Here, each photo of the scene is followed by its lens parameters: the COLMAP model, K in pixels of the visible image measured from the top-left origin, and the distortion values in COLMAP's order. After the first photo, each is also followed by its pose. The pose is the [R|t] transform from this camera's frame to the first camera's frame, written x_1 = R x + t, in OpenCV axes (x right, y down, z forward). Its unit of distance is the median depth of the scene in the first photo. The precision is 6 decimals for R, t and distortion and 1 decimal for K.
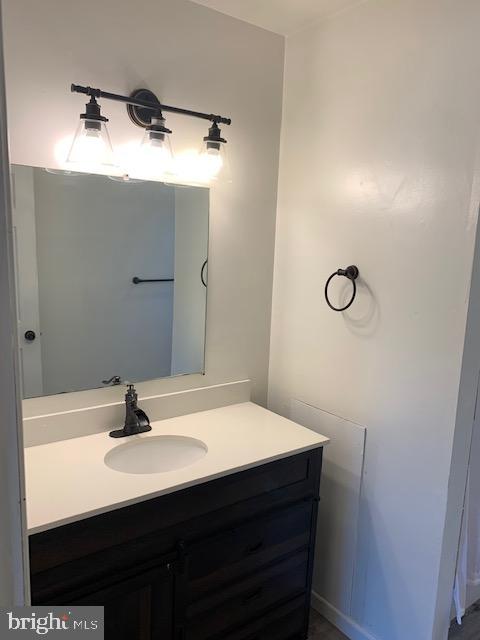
lens RADIAL K [[487.0, 0, 242.2], [0, 487.0, 319.7], [0, 0, 1]] dist [0.031175, -0.035621]
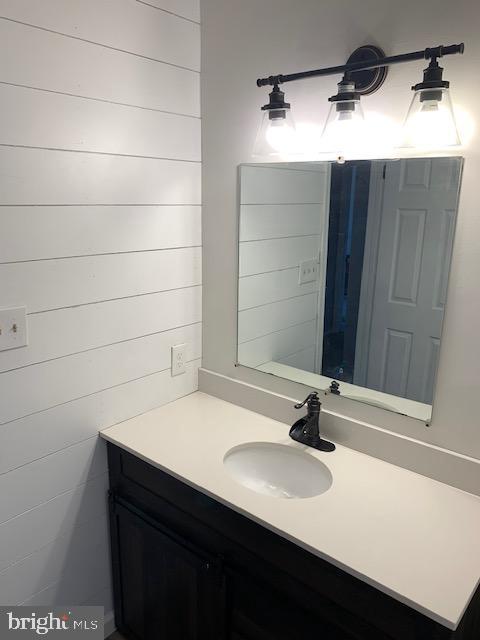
lens RADIAL K [[487.0, 0, 239.7], [0, 487.0, 316.8], [0, 0, 1]] dist [0.031175, -0.035621]
pose [[0.230119, 0.188059, -0.954819, 0.592384], [-0.173616, 0.973344, 0.149865, -0.116322], [0.957550, 0.131285, 0.256635, 0.626887]]
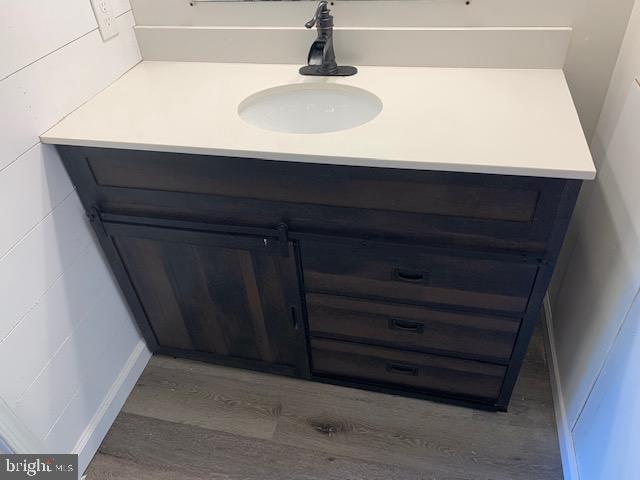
lens RADIAL K [[487.0, 0, 323.3], [0, 487.0, 235.1], [0, 0, 1]] dist [0.031175, -0.035621]
pose [[0.632663, 0.421668, -0.649564, 0.366726], [-0.032350, 0.852425, 0.521848, 0.055927], [0.773751, -0.309141, 0.552939, 0.528218]]
